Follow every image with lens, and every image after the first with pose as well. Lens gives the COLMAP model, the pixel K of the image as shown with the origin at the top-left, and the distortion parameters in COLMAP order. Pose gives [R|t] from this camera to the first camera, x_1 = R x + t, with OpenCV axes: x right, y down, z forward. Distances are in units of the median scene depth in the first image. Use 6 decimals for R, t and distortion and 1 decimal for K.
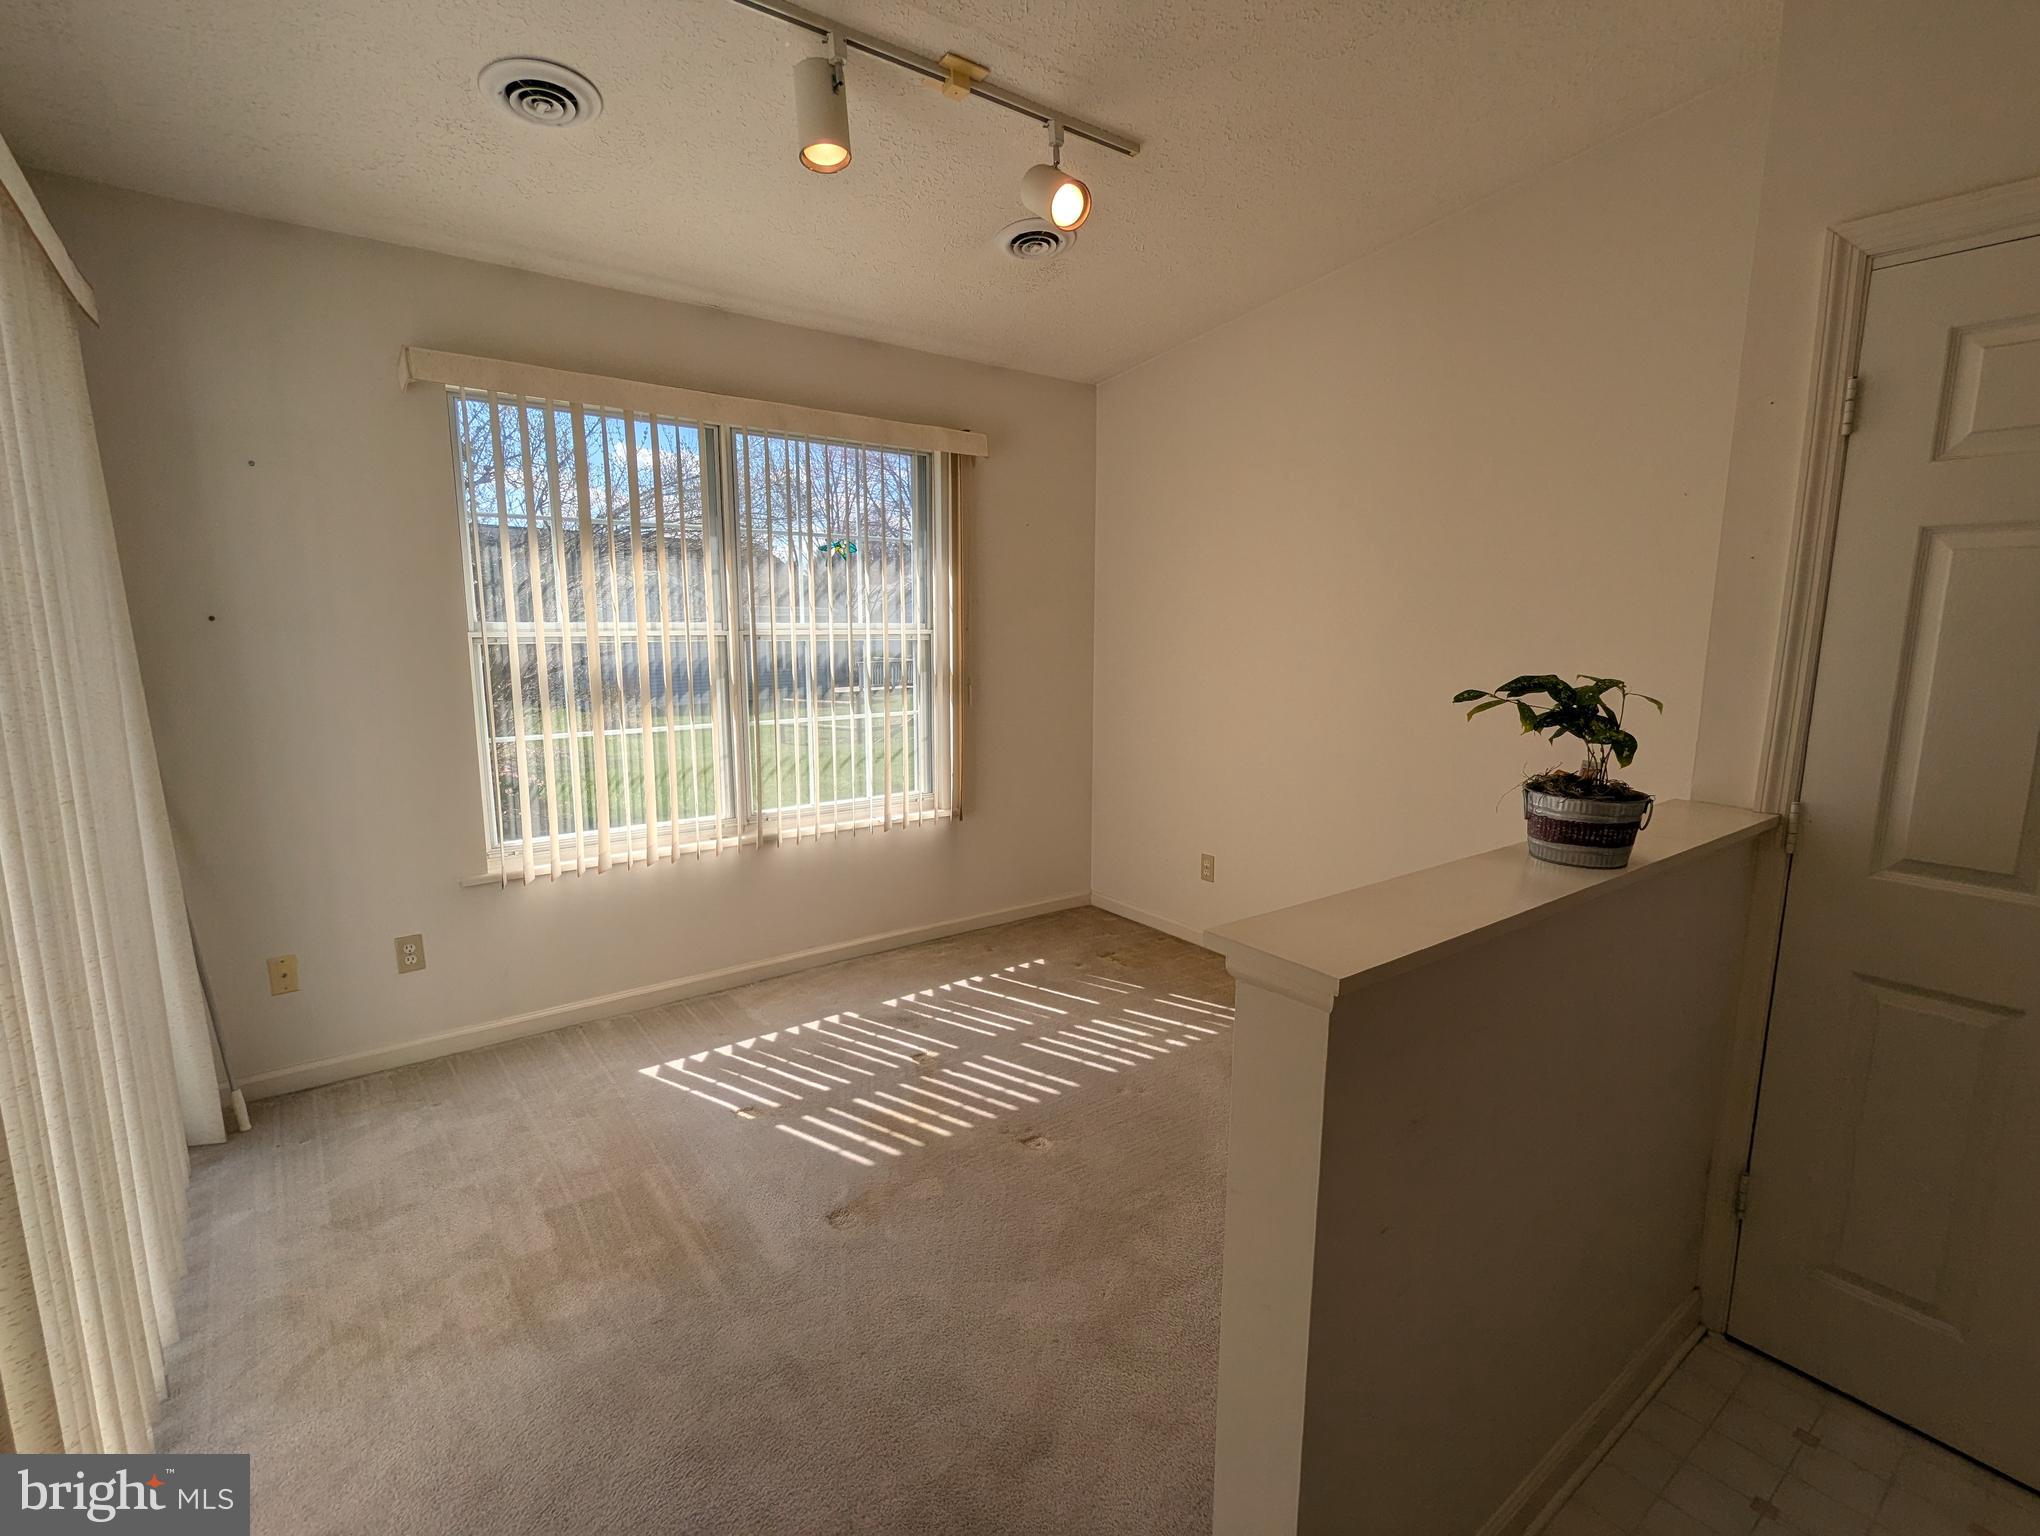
lens RADIAL K [[991.5, 0, 1018.9], [0, 991.5, 764.7], [0, 0, 1]] dist [0.003501, 0.000131]
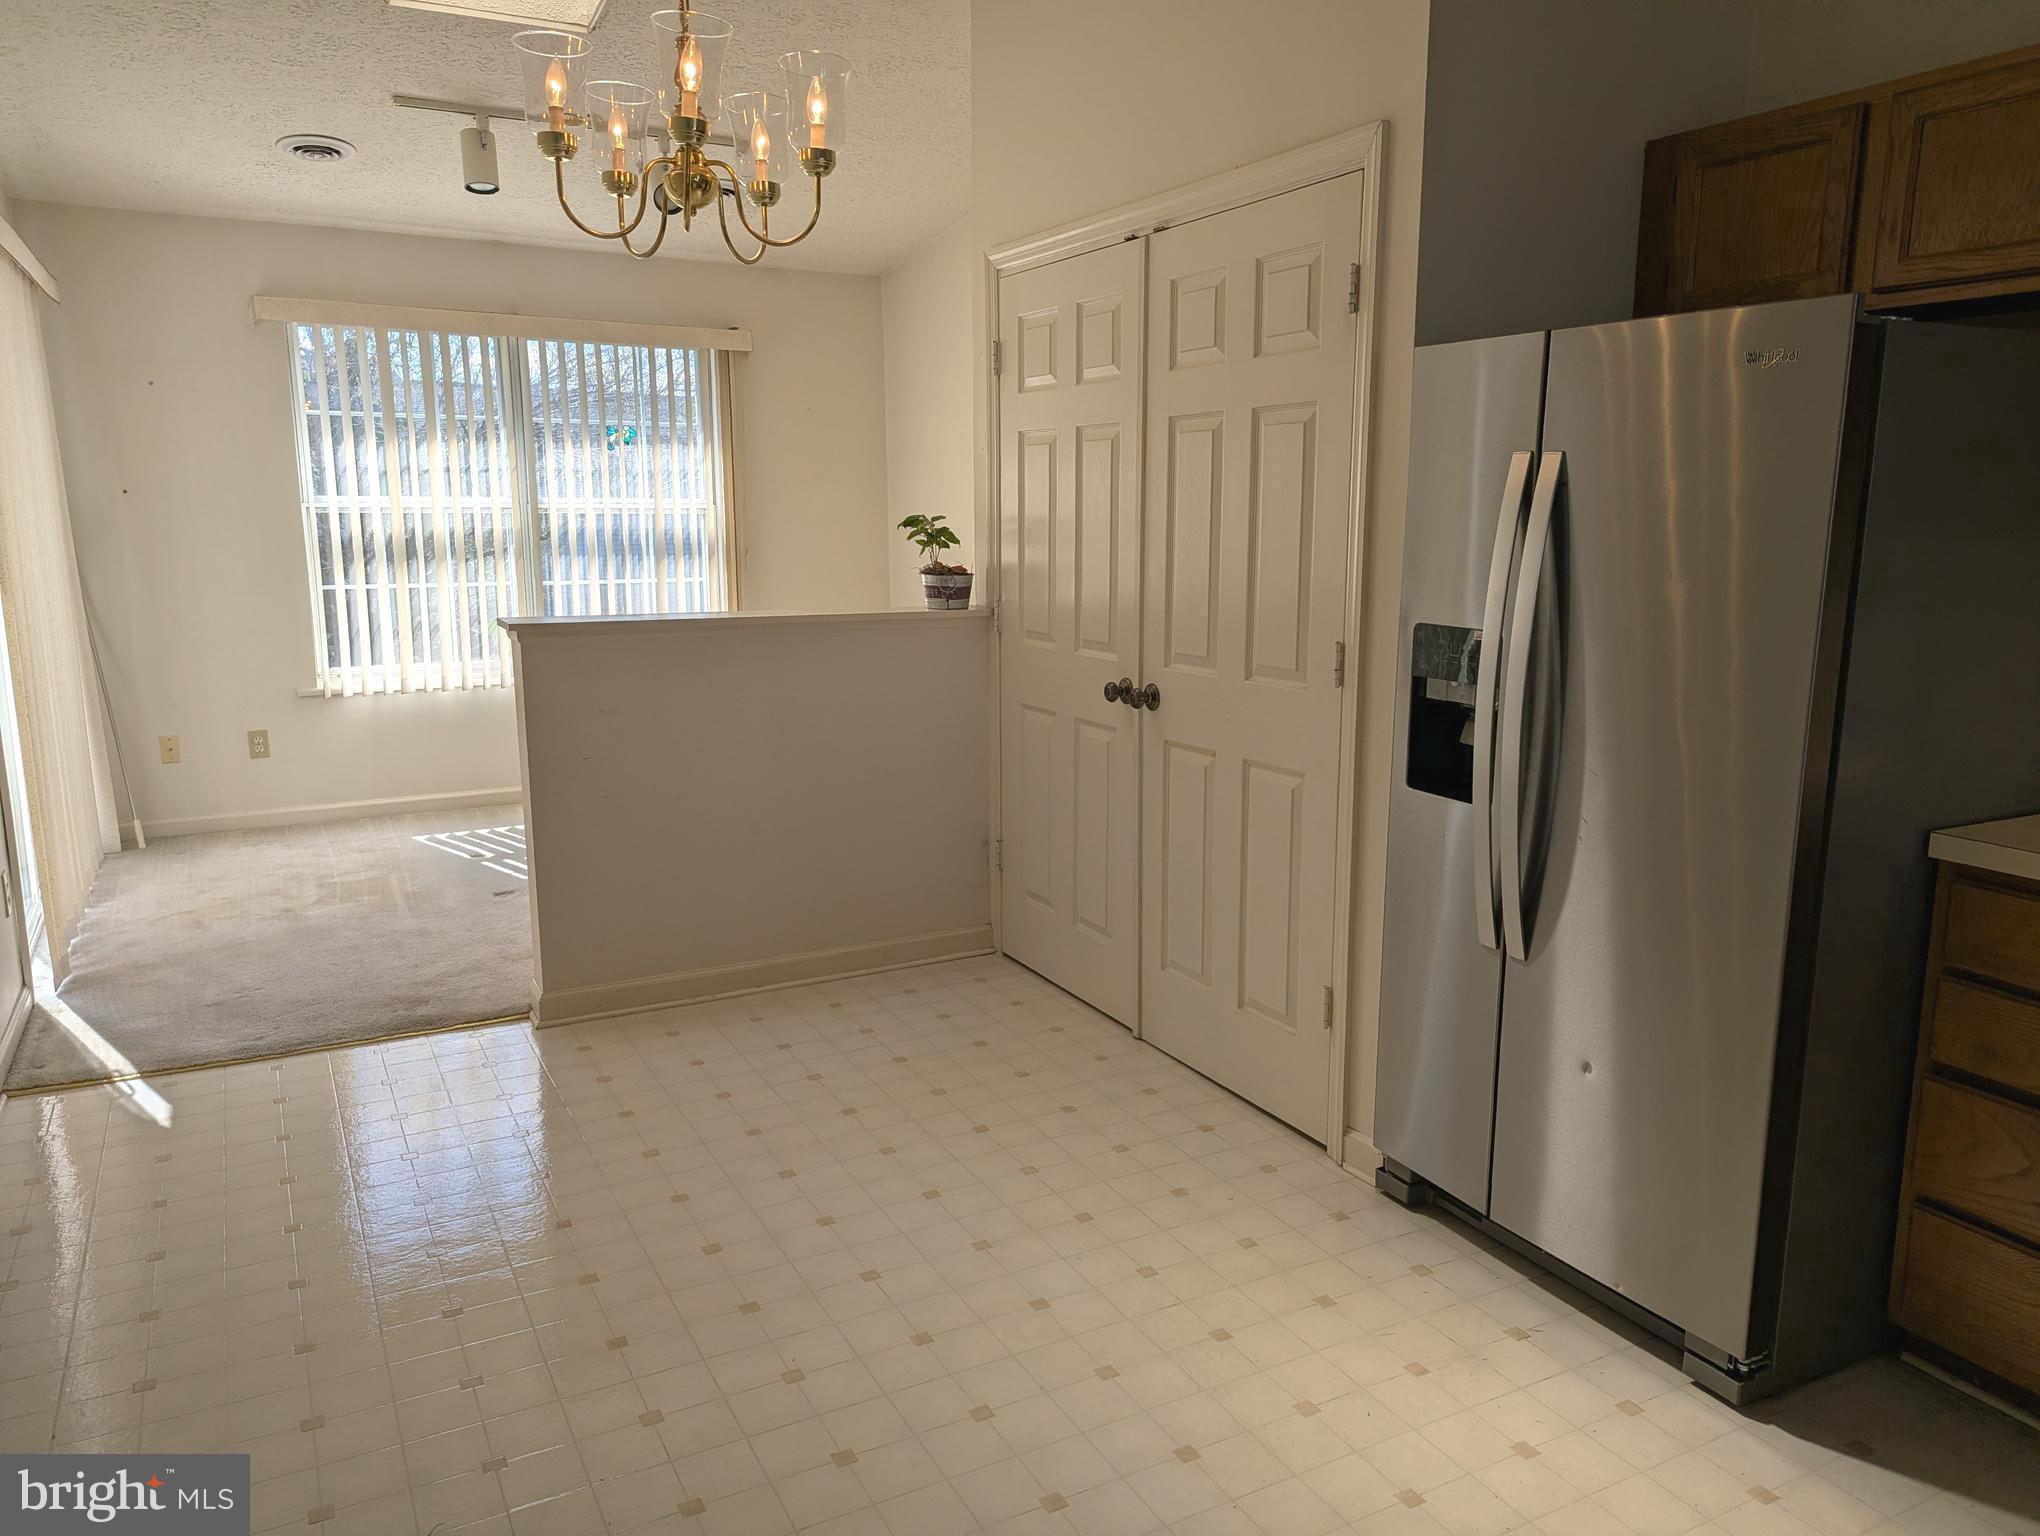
lens RADIAL K [[1474.9, 0, 1020.2], [0, 1474.9, 763.7], [0, 0, 1]] dist [0.047062, -0.034866]
pose [[0.987191, 0.027516, -0.157155, 0.687001], [-0.024479, 0.999475, 0.021227, 0.143993], [0.157656, -0.017108, 0.987346, -0.785822]]
